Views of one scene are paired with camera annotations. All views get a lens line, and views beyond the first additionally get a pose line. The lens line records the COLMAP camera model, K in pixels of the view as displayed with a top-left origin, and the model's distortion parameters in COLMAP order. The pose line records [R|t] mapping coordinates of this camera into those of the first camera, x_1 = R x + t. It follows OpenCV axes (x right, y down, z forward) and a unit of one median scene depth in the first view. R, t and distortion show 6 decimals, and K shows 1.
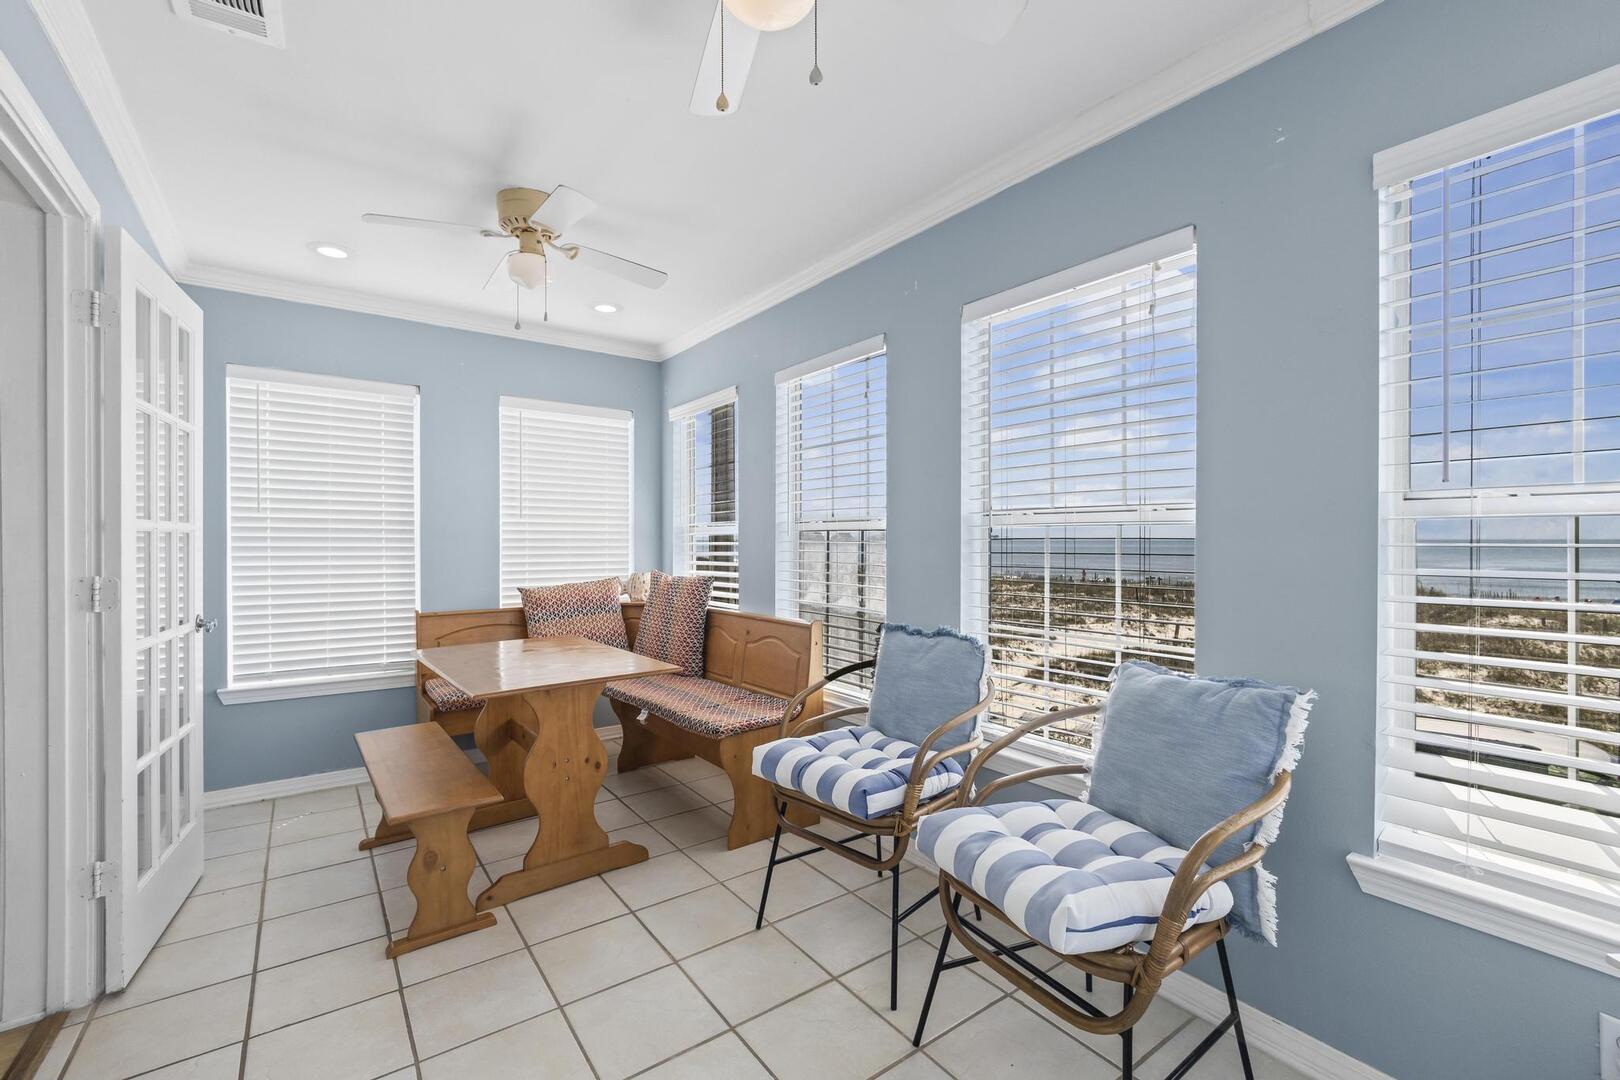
lens RADIAL K [[688.8, 0, 810.0], [0, 688.8, 540.0], [0, 0, 1]] dist [-0.002273, -0.000048]
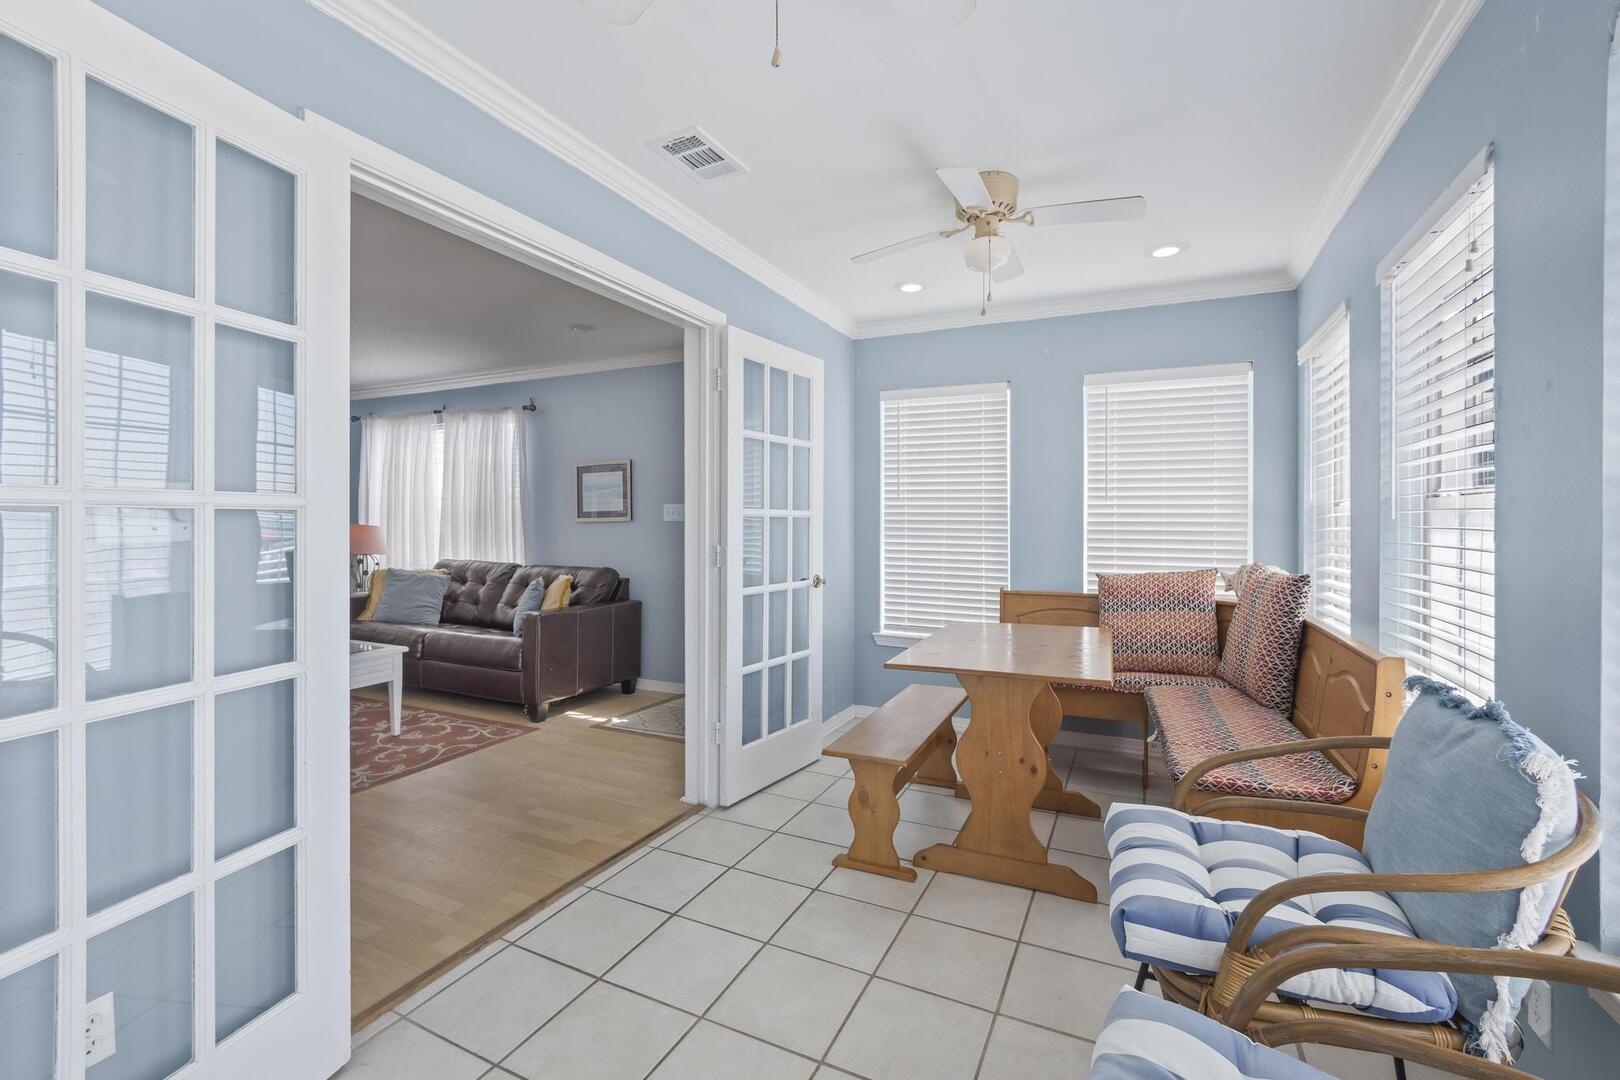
lens RADIAL K [[696.3, 0, 811.4], [0, 696.3, 520.1], [0, 0, 1]] dist [-0.001004, 0.000154]
pose [[0.473457, 0.000524, -0.880817, 0.284004], [-0.003178, 0.999994, -0.001114, -0.002366], [0.880811, 0.003327, 0.473456, 0.232412]]
